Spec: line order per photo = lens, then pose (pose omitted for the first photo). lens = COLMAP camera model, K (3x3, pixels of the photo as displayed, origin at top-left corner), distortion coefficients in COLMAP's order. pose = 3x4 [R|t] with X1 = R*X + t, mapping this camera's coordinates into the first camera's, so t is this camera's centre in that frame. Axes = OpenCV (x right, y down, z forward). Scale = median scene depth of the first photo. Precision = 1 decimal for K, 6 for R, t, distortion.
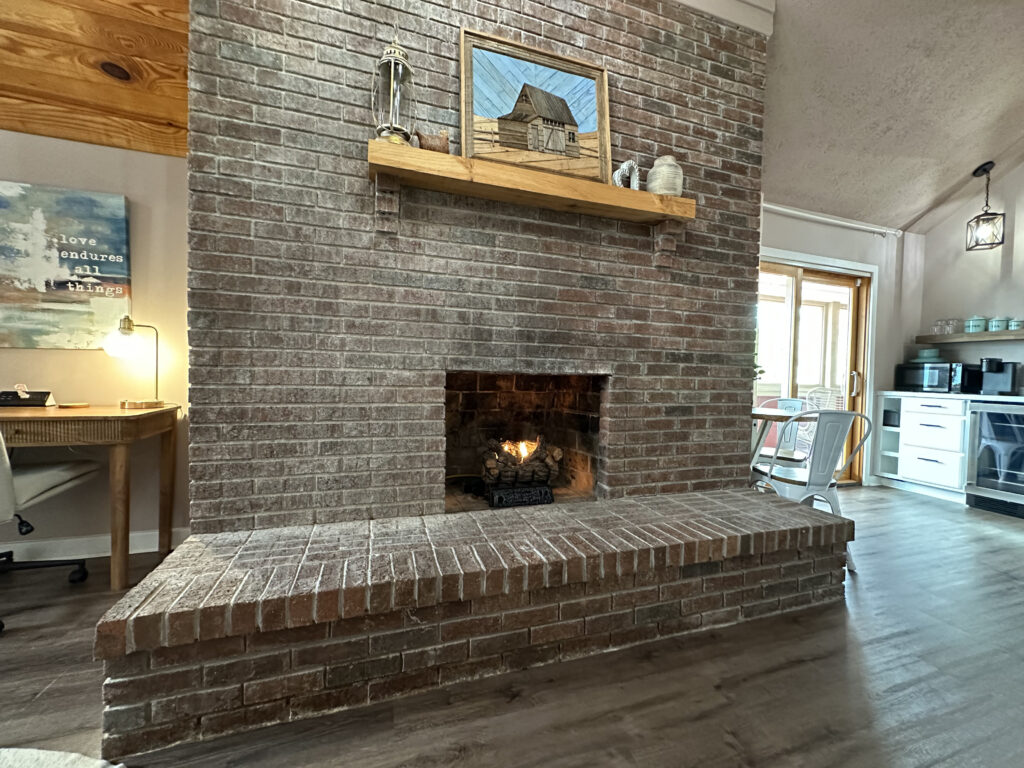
lens RADIAL K [[408.8, 0, 511.8], [0, 408.8, 383.9], [0, 0, 1]] dist [-0.003342, 0.000797]
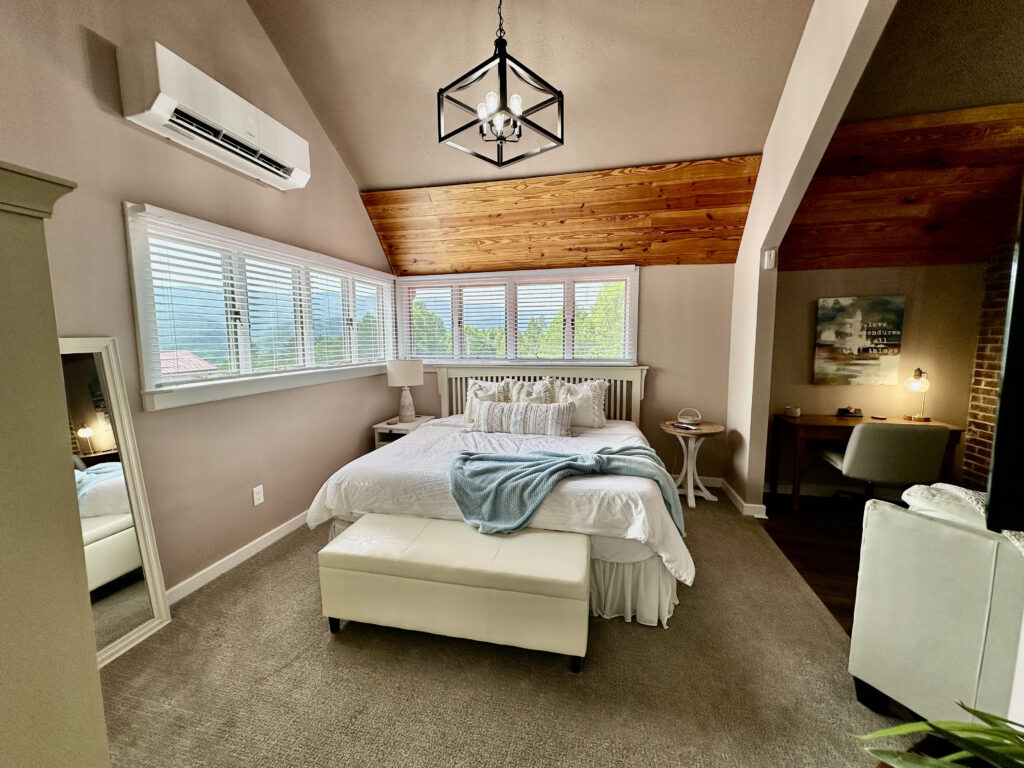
lens RADIAL K [[408.8, 0, 518.3], [0, 408.8, 382.7], [0, 0, 1]] dist [-0.003342, 0.000797]
pose [[0.845186, 0.023963, -0.533935, -1.479221], [0.017467, 0.997222, 0.072405, -0.263739], [0.534187, -0.070522, 0.842420, -1.396966]]
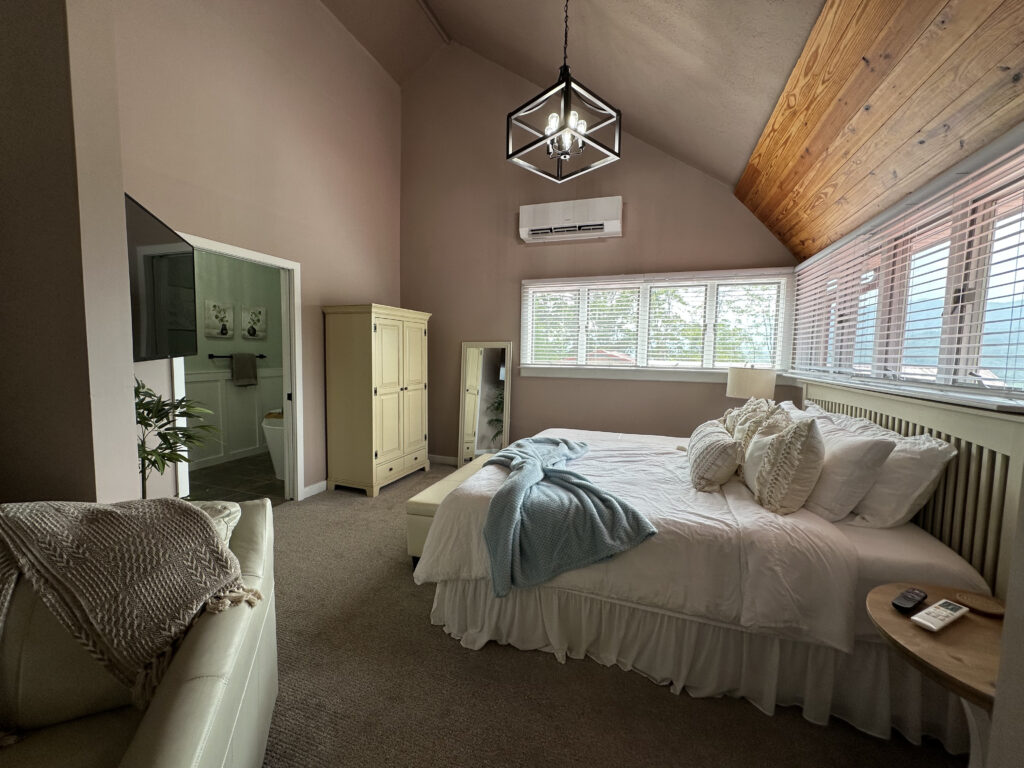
lens RADIAL K [[408.8, 0, 512.4], [0, 408.8, 383.1], [0, 0, 1]] dist [-0.003342, 0.000797]
pose [[-0.620882, 0.019658, -0.783657, -1.029576], [-0.052468, 0.996402, 0.066564, -0.238457], [0.782146, 0.082446, -0.617617, 0.428923]]
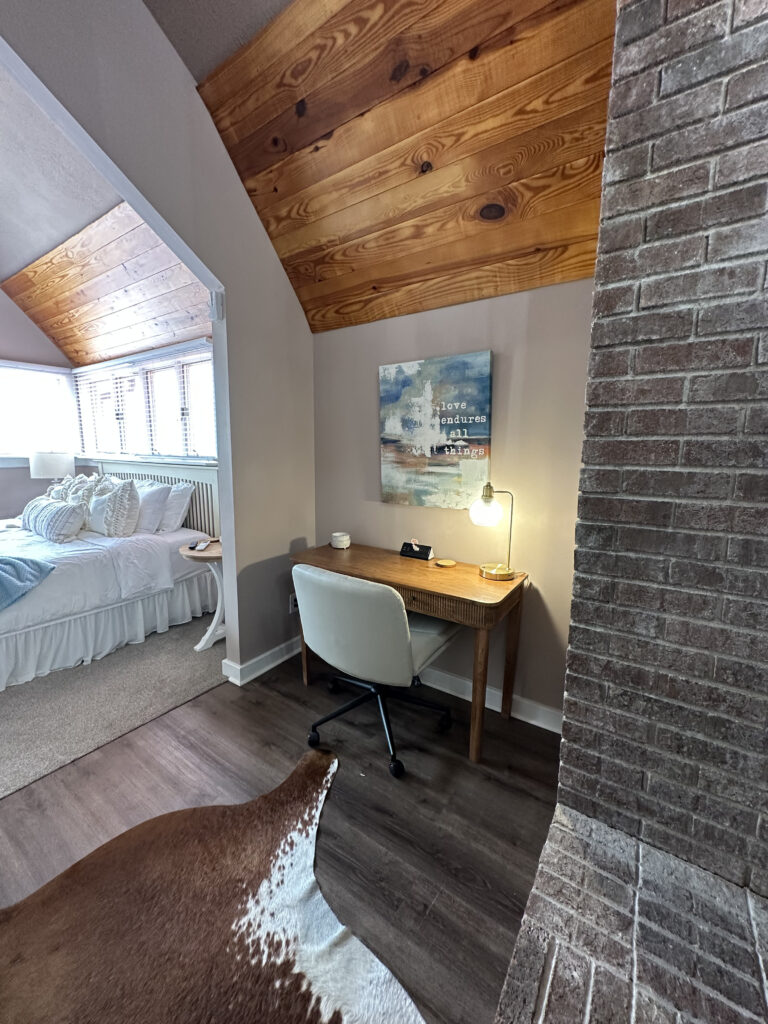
lens RADIAL K [[408.8, 0, 385.7], [0, 408.8, 510.6], [0, 0, 1]] dist [-0.003342, 0.000797]
pose [[0.602704, 0.103861, -0.791177, -0.328732], [-0.013340, 0.992666, 0.120149, -0.216715], [0.797853, -0.061860, 0.599670, 0.231055]]
